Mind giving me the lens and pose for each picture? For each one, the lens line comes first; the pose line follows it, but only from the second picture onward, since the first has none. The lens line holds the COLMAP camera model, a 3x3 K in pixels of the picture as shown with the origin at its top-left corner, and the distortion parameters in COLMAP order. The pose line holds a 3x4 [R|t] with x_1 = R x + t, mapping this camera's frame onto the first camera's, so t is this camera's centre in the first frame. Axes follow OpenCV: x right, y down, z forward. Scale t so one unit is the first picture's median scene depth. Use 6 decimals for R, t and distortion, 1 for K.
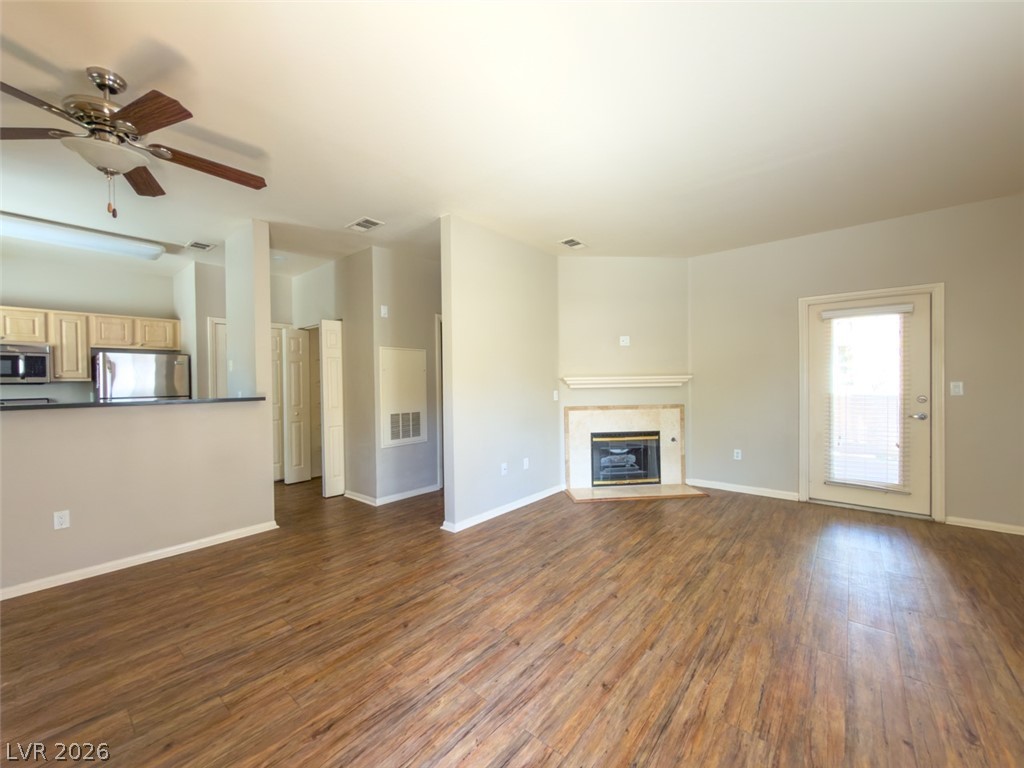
lens RADIAL K [[408.7, 0, 512.2], [0, 408.7, 384.1], [0, 0, 1]] dist [0.000212, 0.000627]
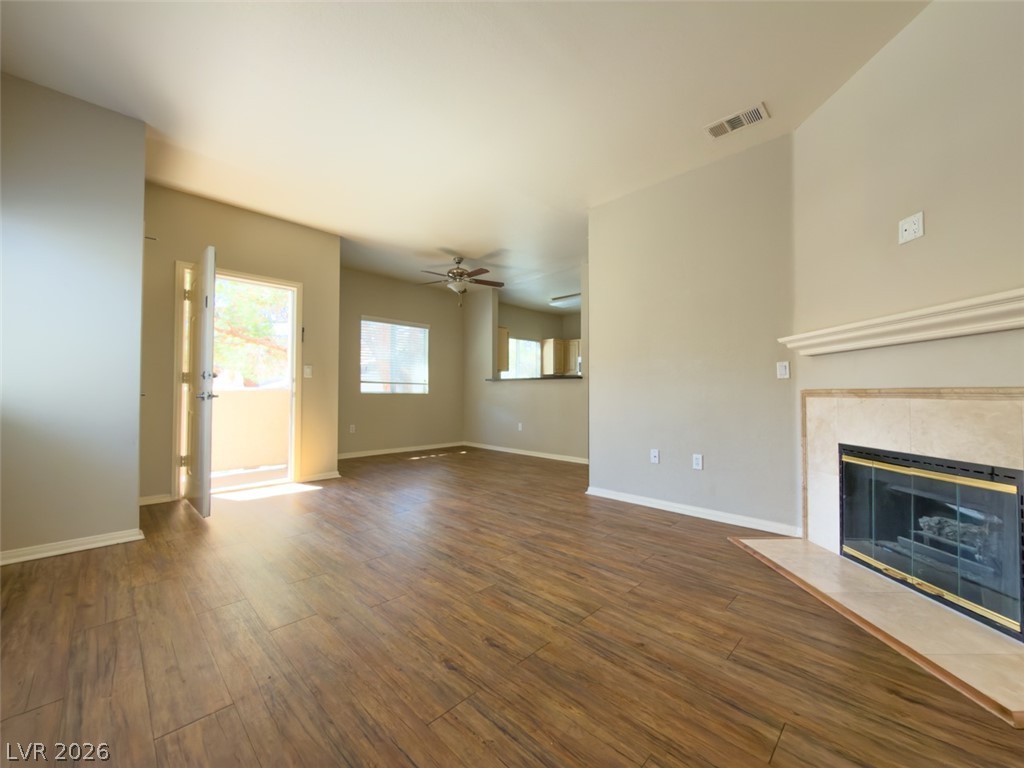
lens RADIAL K [[408.7, 0, 514.4], [0, 408.7, 385.1], [0, 0, 1]] dist [0.000212, 0.000627]
pose [[-0.084967, -0.006926, -0.996360, 0.828471], [-0.011312, 0.999918, -0.005986, 0.065391], [0.996320, 0.010762, -0.085038, 0.753918]]
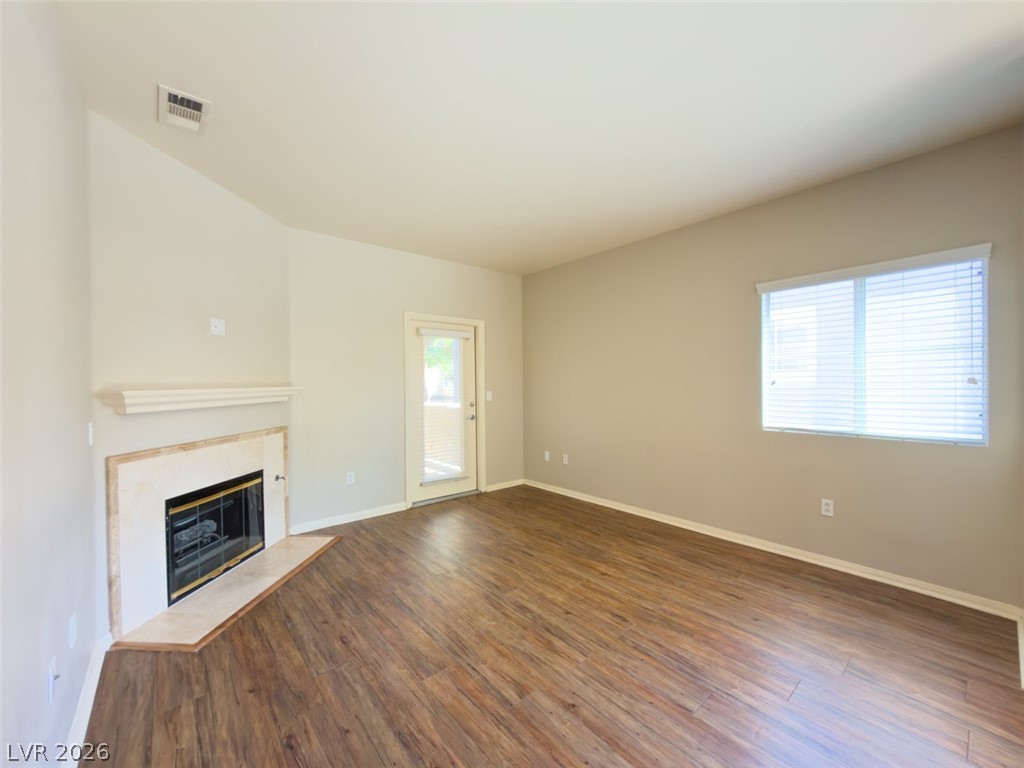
lens RADIAL K [[408.7, 0, 512.4], [0, 408.7, 384.8], [0, 0, 1]] dist [0.000212, 0.000627]
pose [[0.173732, 0.004665, 0.984782, -0.264520], [0.017094, 0.999824, -0.007752, -0.013058], [-0.984645, 0.018180, 0.173621, 0.566948]]
